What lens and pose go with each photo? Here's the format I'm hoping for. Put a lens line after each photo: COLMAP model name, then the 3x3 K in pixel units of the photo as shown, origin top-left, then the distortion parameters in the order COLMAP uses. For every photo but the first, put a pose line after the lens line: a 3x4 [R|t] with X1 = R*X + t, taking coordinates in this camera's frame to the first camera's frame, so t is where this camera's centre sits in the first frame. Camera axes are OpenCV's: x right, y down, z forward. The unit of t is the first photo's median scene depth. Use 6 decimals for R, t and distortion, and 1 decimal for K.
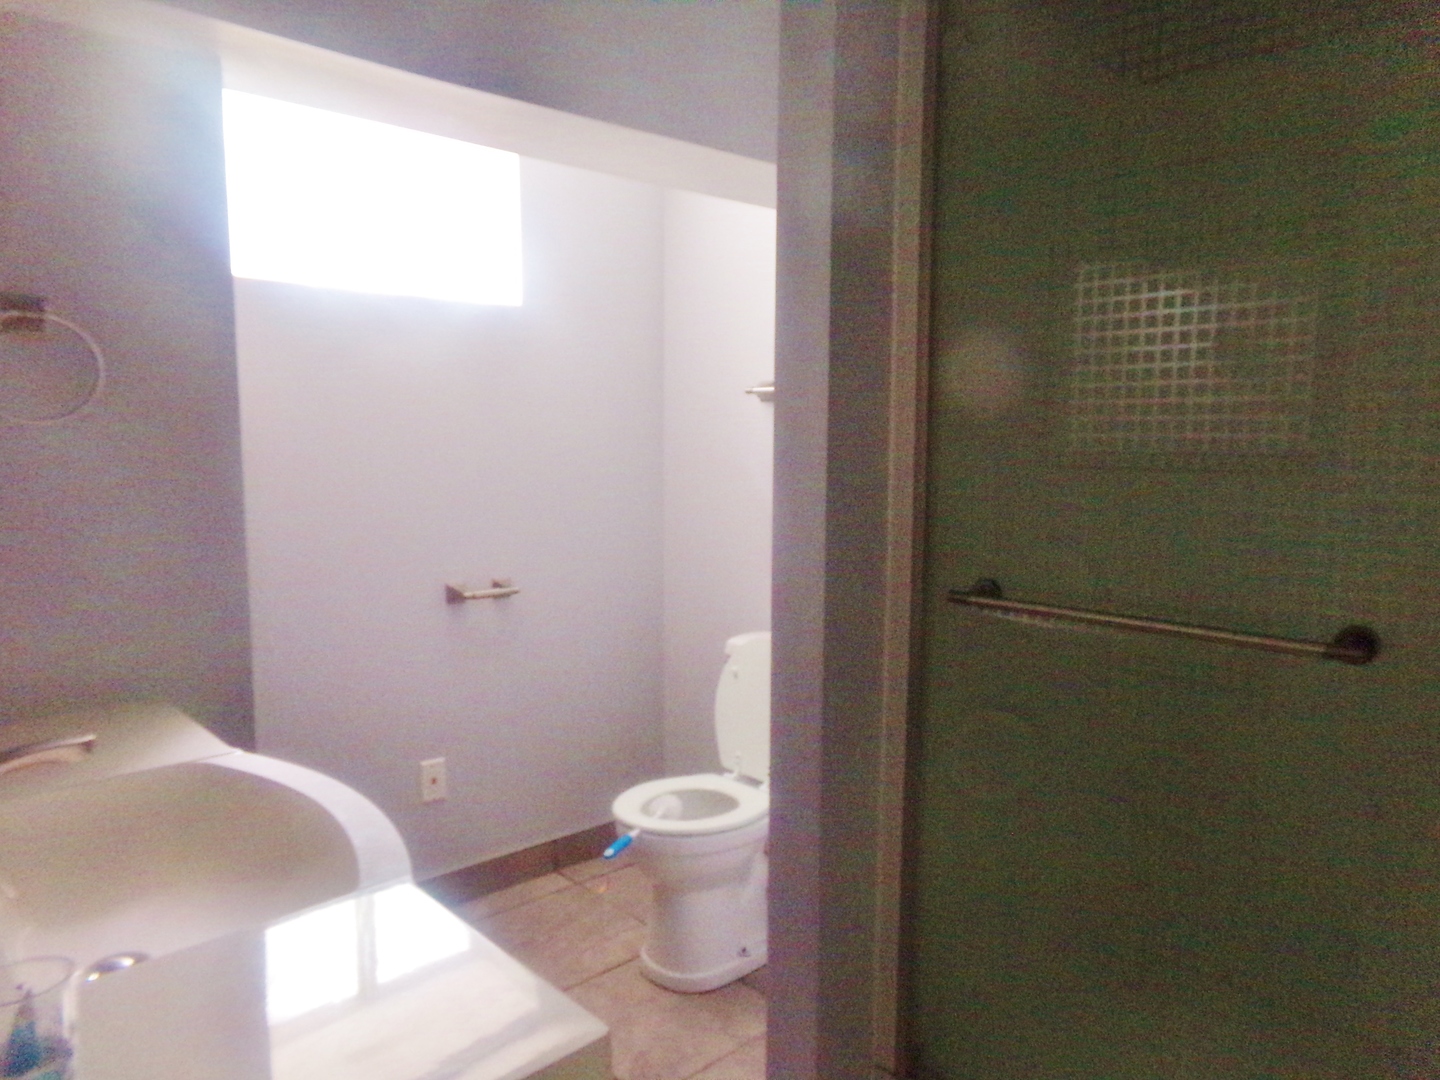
lens RADIAL K [[982.8, 0, 720.6], [0, 982.8, 543.8], [0, 0, 1]] dist [-0.037429, 0.058266]
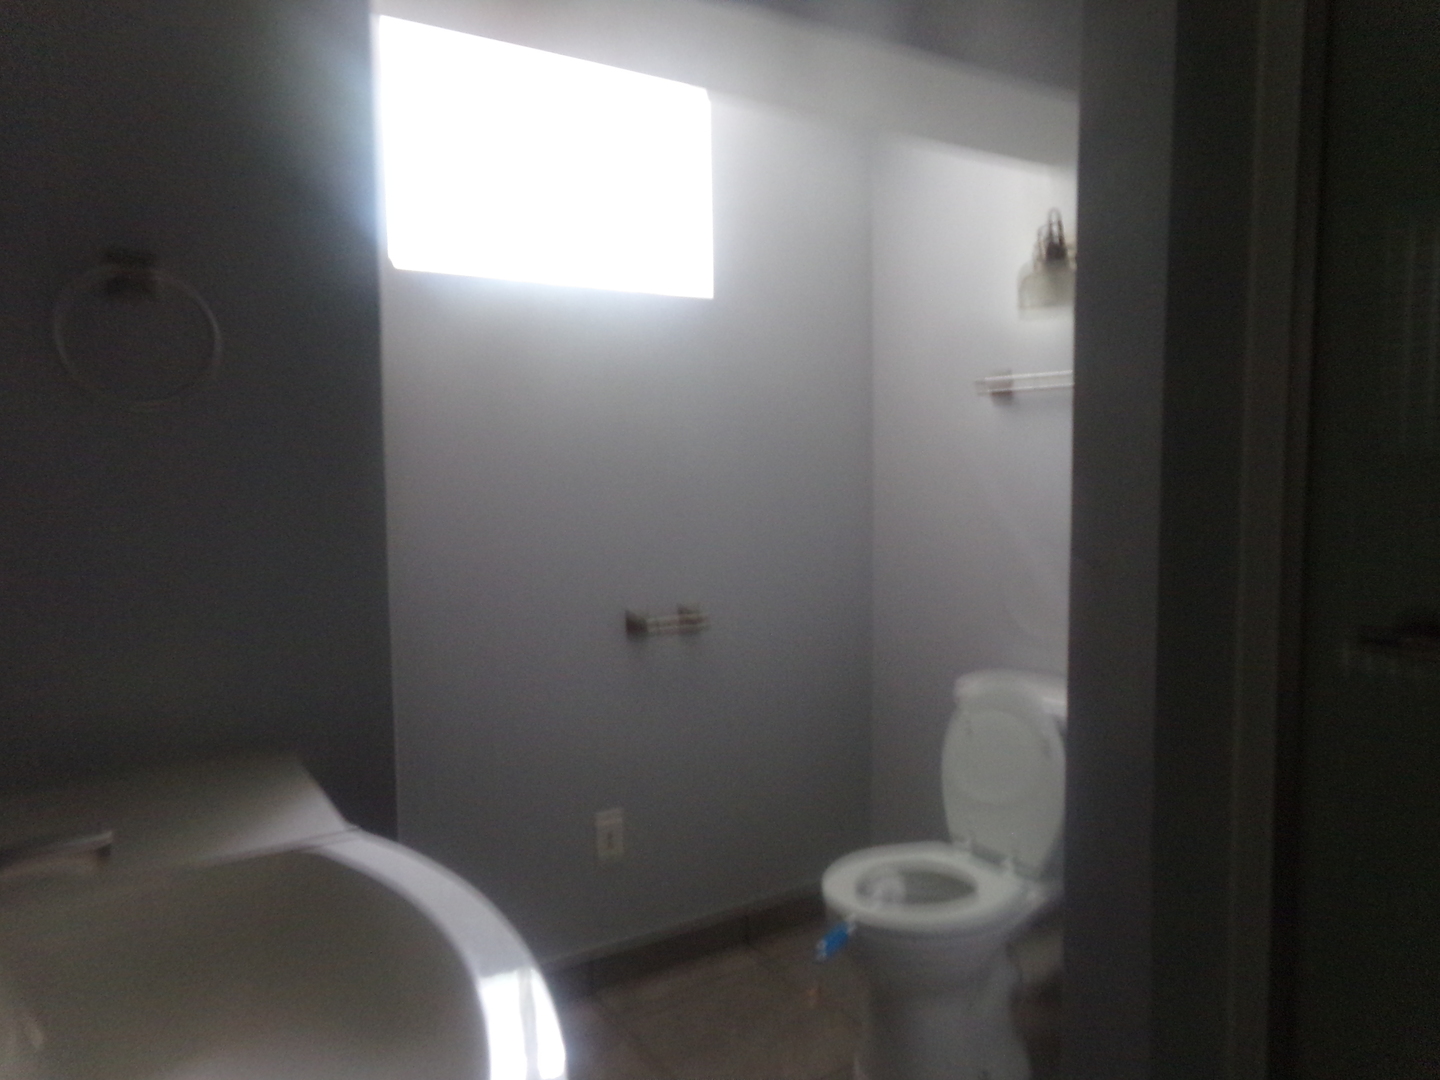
lens RADIAL K [[982.8, 0, 716.6], [0, 982.8, 543.1], [0, 0, 1]] dist [-0.037429, 0.058266]
pose [[0.984160, -0.002561, -0.177267, -0.051987], [-0.002440, 0.999605, -0.027984, 0.006538], [0.177268, 0.027973, 0.983765, 0.179091]]
